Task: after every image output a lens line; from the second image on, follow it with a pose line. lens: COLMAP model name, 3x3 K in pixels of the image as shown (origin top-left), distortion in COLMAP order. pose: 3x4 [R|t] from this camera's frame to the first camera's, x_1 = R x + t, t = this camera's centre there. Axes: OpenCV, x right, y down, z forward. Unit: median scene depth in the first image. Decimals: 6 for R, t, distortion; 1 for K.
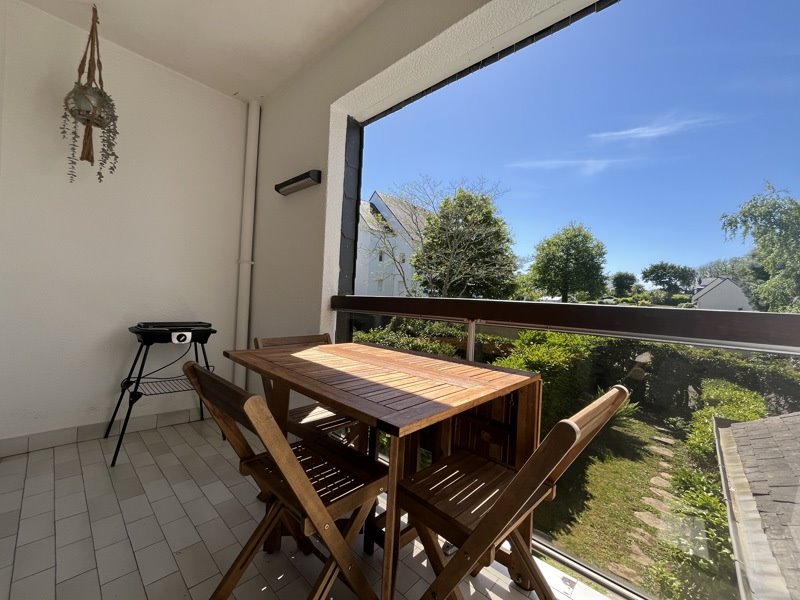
lens RADIAL K [[321.9, 0, 400.3], [0, 321.9, 297.1], [0, 0, 1]] dist [-0.003074, 0.000815]
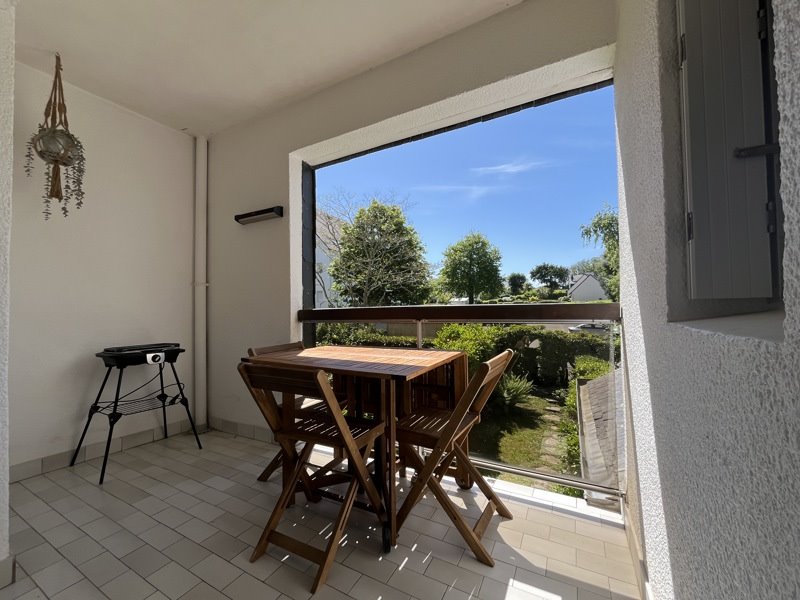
lens RADIAL K [[321.9, 0, 399.4], [0, 321.9, 295.1], [0, 0, 1]] dist [-0.003074, 0.000815]
pose [[0.966154, -0.055747, 0.251871, -0.117760], [0.063296, 0.997753, -0.021963, -0.007972], [-0.250080, 0.037162, 0.967512, -0.203920]]
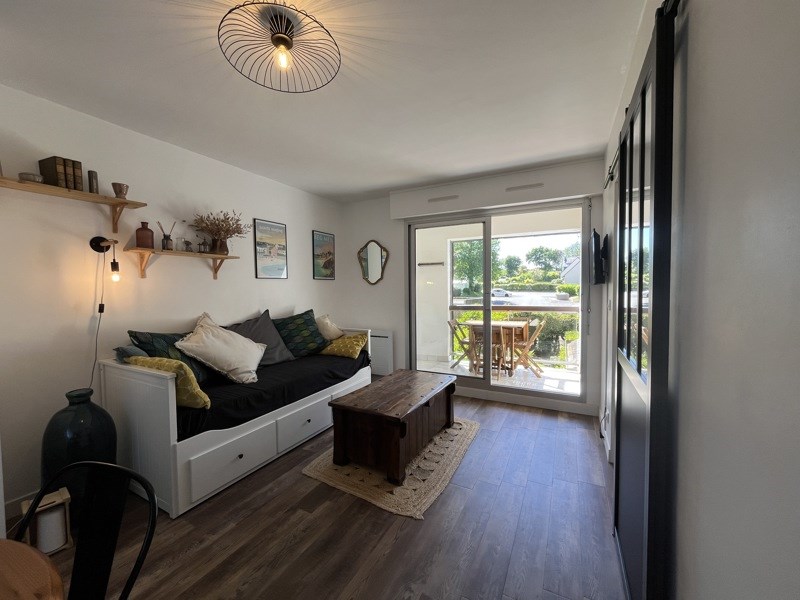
lens RADIAL K [[321.9, 0, 400.7], [0, 321.9, 303.8], [0, 0, 1]] dist [-0.003074, 0.000815]
pose [[0.960425, -0.076908, 0.267710, -1.040661], [0.061080, 0.995884, 0.066968, -0.172210], [-0.271758, -0.047966, 0.961169, -1.202221]]
